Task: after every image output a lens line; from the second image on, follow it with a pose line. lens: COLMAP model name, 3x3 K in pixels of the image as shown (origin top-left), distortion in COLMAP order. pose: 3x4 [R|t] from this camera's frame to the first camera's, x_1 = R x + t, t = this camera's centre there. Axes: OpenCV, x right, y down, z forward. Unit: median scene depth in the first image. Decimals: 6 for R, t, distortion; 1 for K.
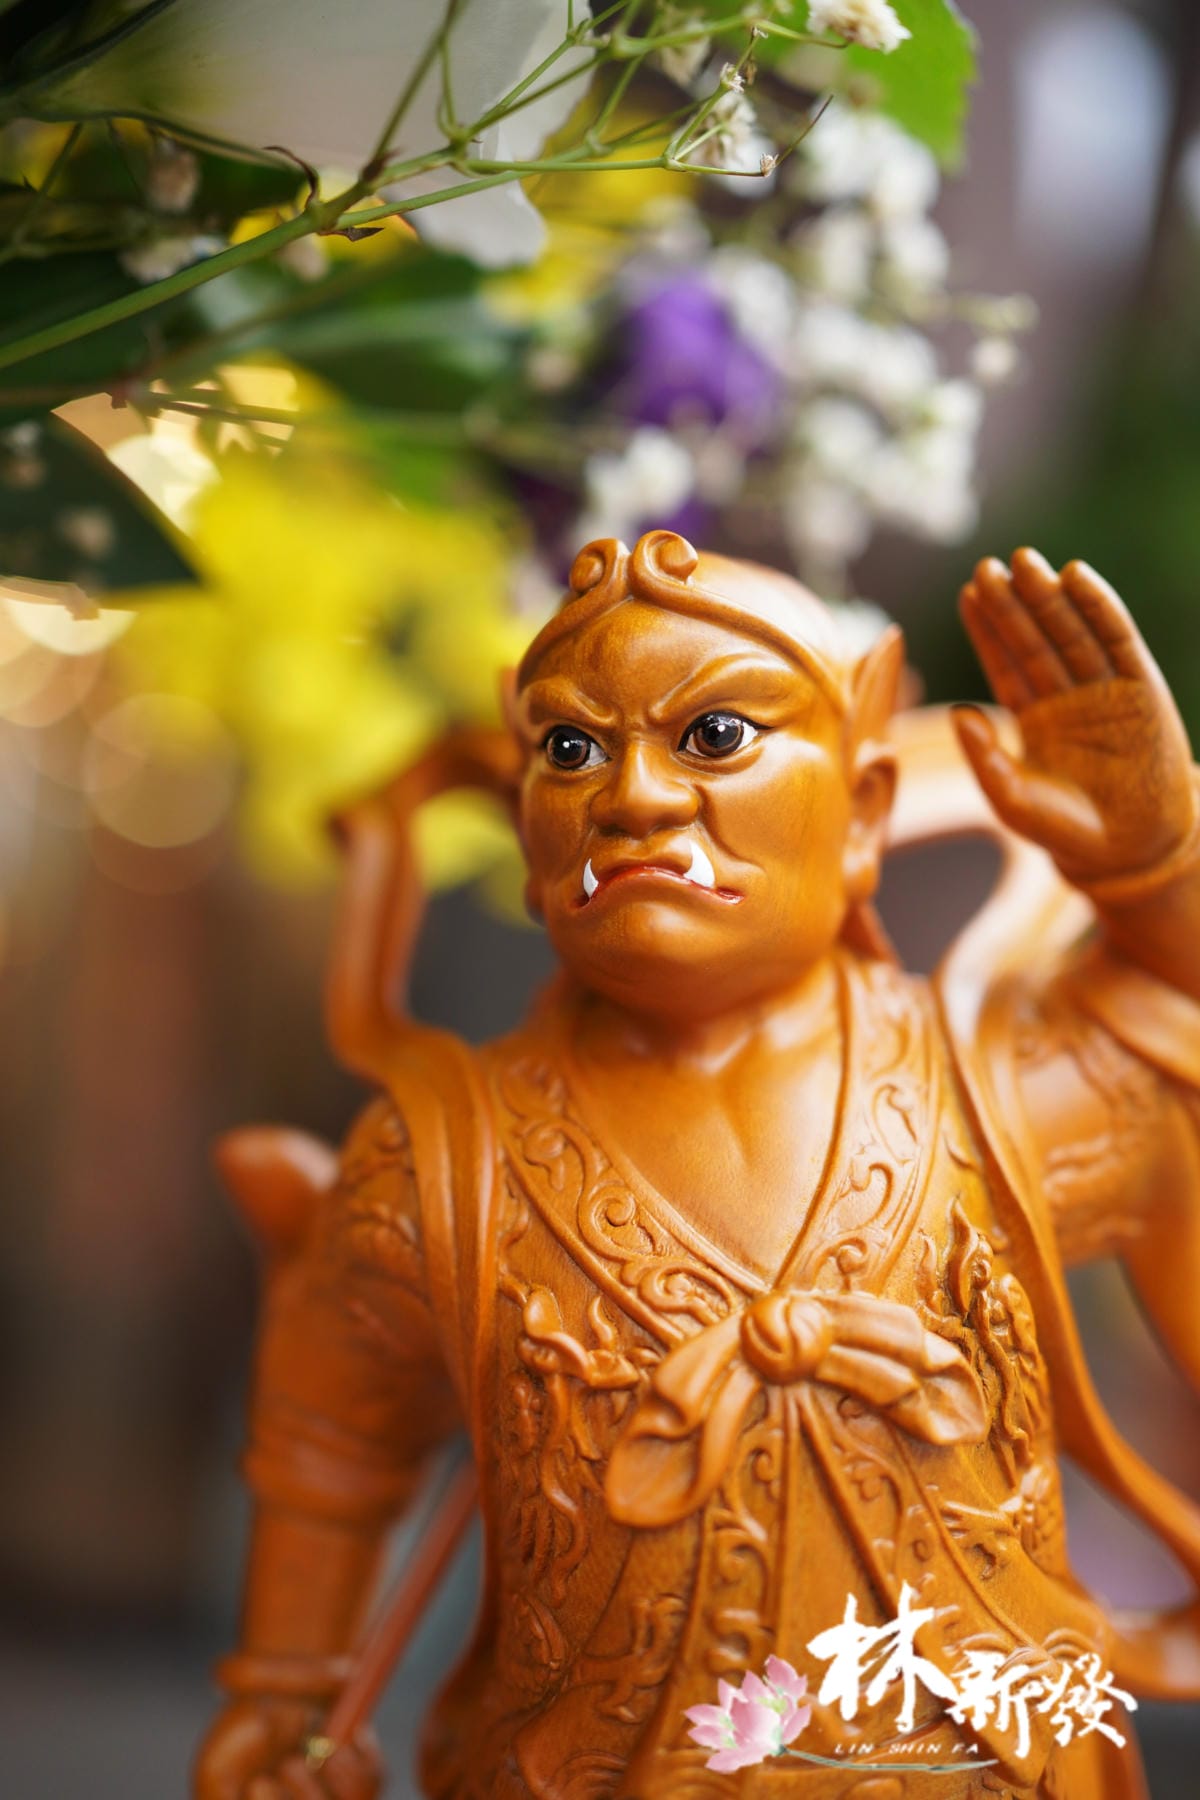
lens RADIAL K [[1848.1, 0, 588.7], [0, 1848.1, 903.4], [0, 0, 1]] dist [-0.003884, 0.067975]
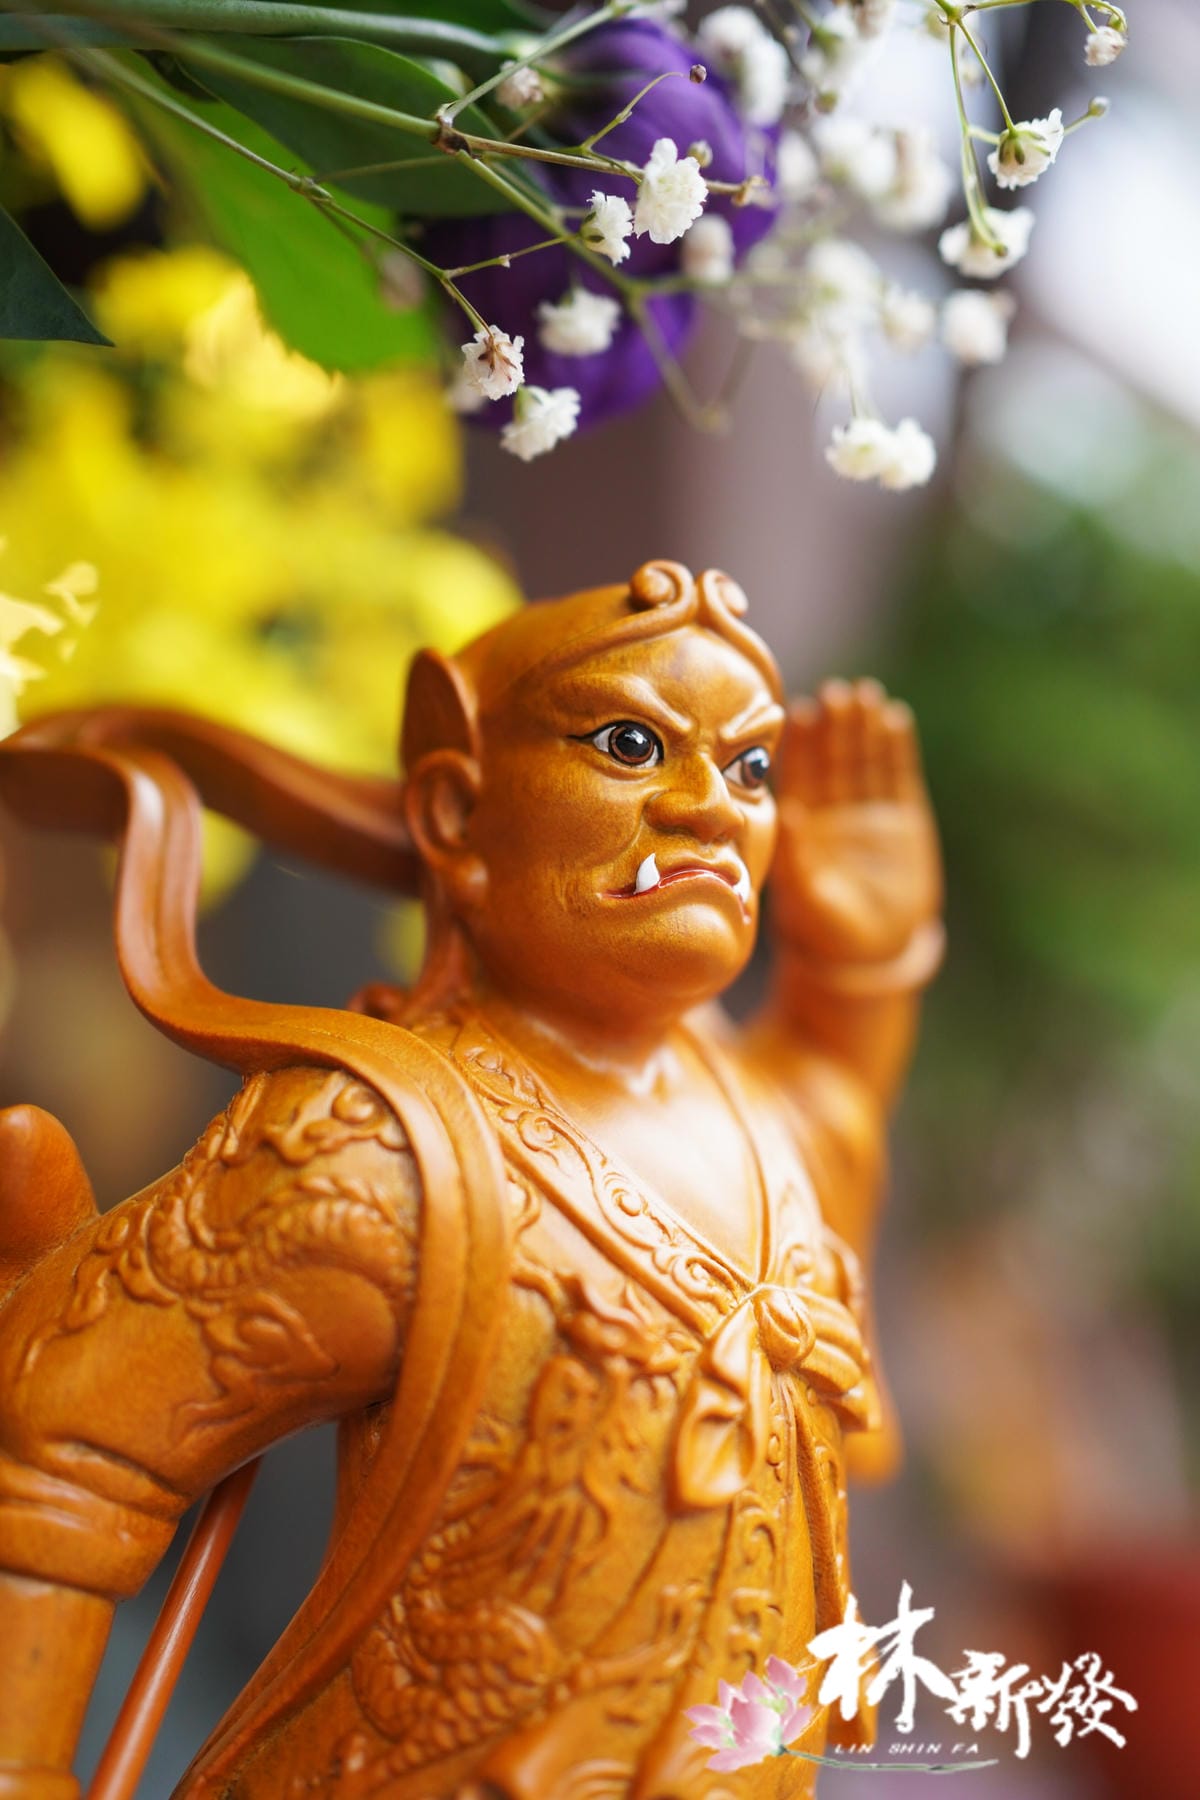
lens RADIAL K [[1870.7, 0, 600.4], [0, 1870.7, 907.0], [0, 0, 1]] dist [-0.000335, 0.064010]
pose [[0.697857, 0.204104, 0.686540, -0.731243], [-0.114012, 0.977971, -0.174854, 0.191338], [-0.707105, 0.043749, 0.705754, 0.290399]]
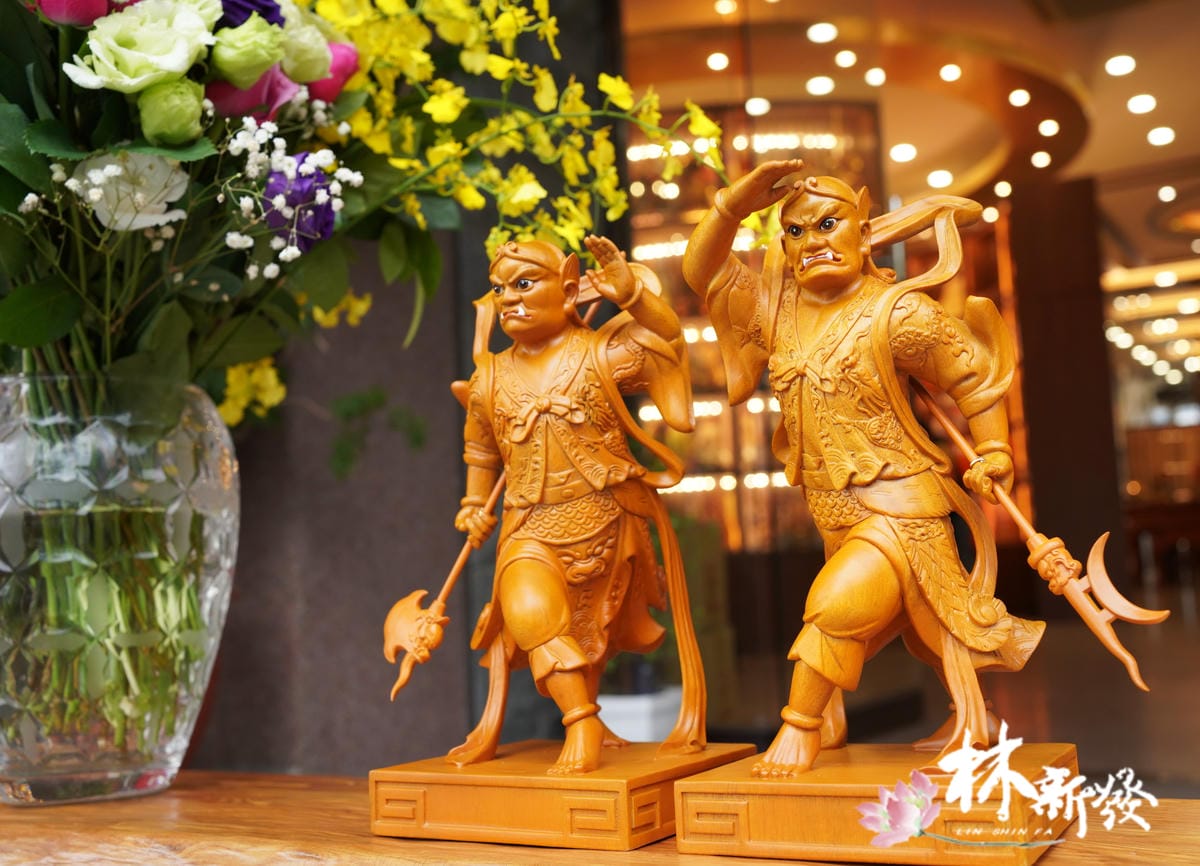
lens RADIAL K [[1275.0, 0, 654.2], [0, 1275.0, 428.7], [0, 0, 1]] dist [-0.002970, 0.014003]
pose [[0.974791, -0.073761, -0.210575, 1.078170], [0.092064, 0.992656, 0.078473, 0.054922], [0.203240, -0.095881, 0.974423, -2.216933]]
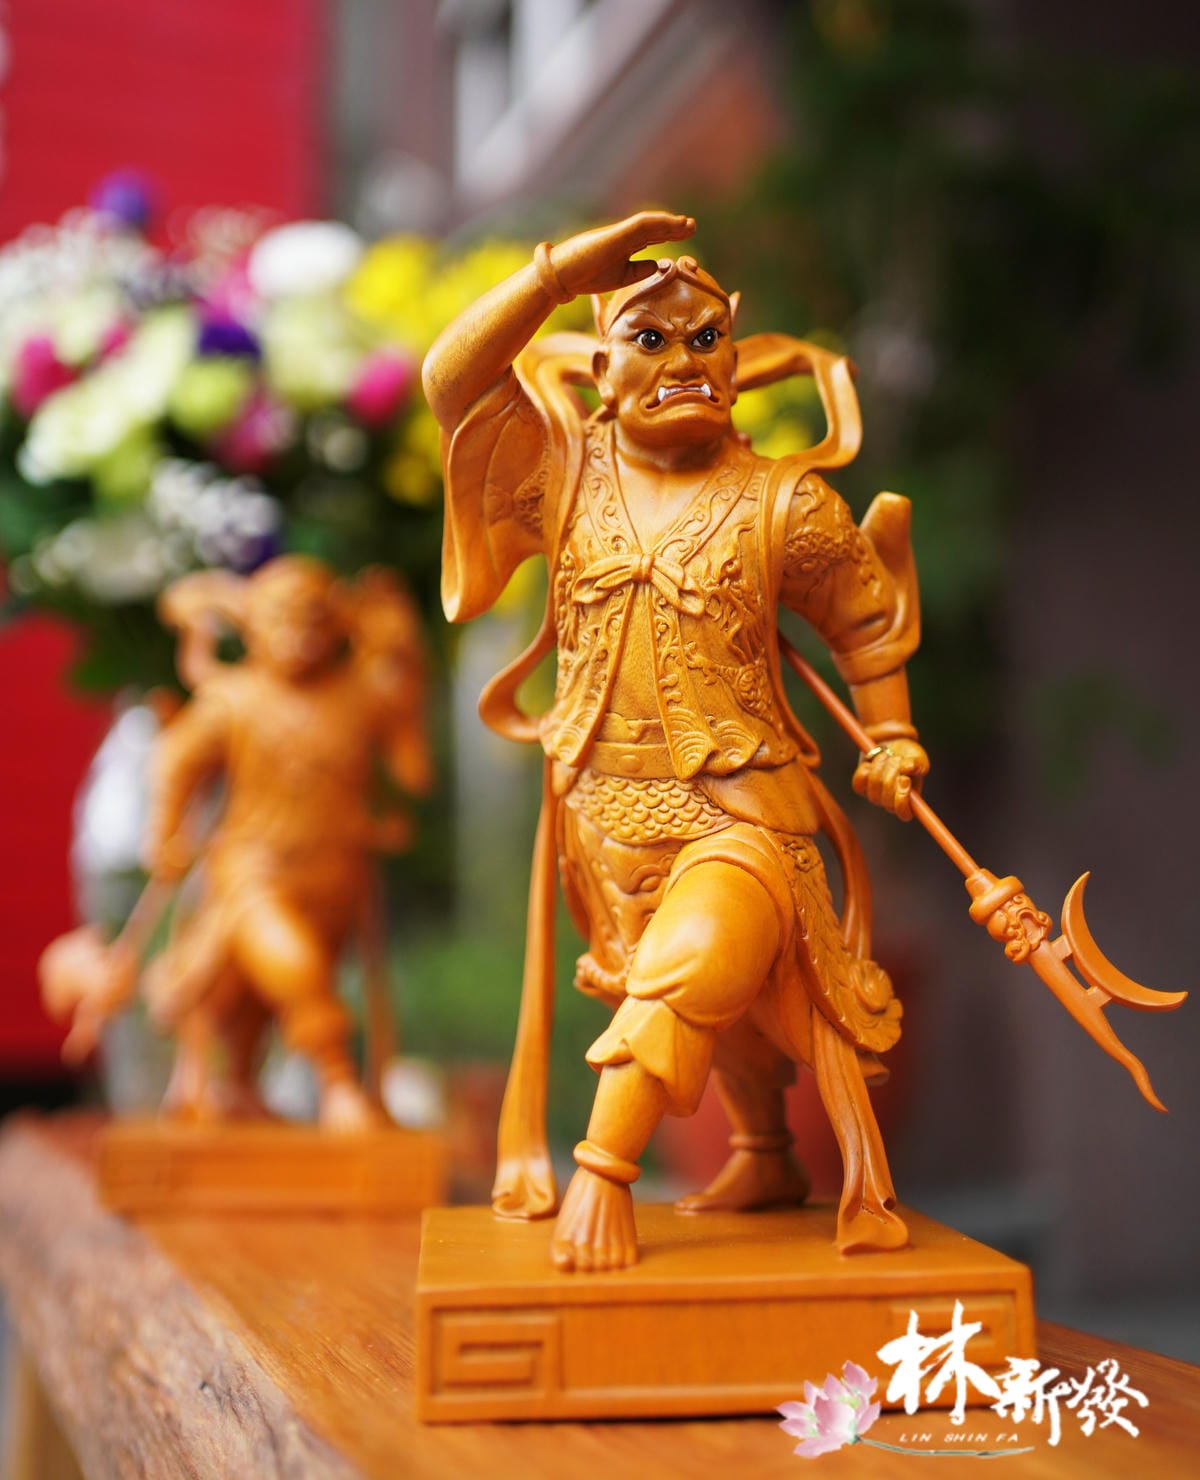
lens RADIAL K [[1866.1, 0, 599.5], [0, 1866.1, 674.7], [0, 0, 1]] dist [0.028494, 0.016314]
pose [[0.947716, 0.034032, 0.317294, -0.068637], [-0.052494, 0.997378, 0.049816, 0.199998], [-0.314767, -0.063867, 0.947018, -1.674764]]
